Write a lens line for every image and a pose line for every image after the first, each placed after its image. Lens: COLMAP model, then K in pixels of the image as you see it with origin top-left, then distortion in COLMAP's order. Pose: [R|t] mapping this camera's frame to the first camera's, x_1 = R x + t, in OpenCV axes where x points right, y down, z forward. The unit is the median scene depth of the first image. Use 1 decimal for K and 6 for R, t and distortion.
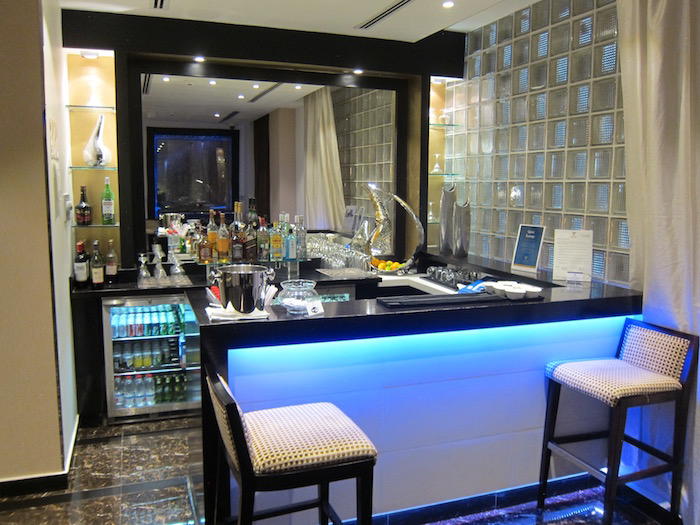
lens RADIAL K [[584.9, 0, 350.0], [0, 584.9, 262.5], [0, 0, 1]] dist [-0.057530, 0.005405]
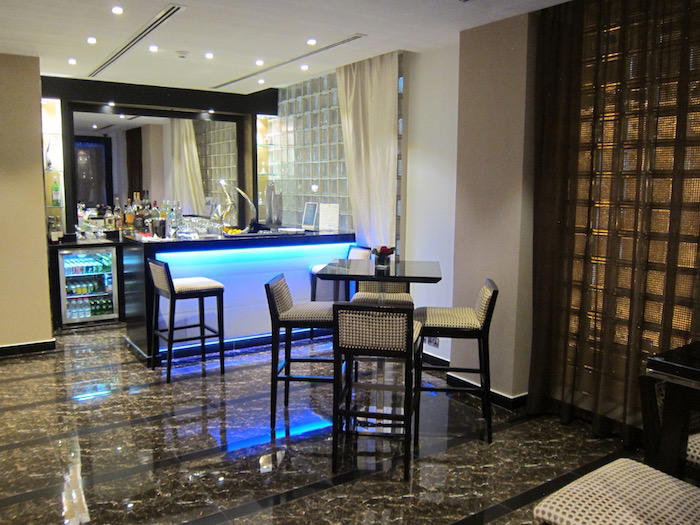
lens RADIAL K [[584.9, 0, 350.0], [0, 584.9, 262.5], [0, 0, 1]] dist [-0.057530, 0.005405]
pose [[0.971099, -0.032881, 0.236403, -0.007769], [0.032797, 0.999453, 0.004291, 0.098848], [-0.236415, 0.003586, 0.971646, -0.669524]]
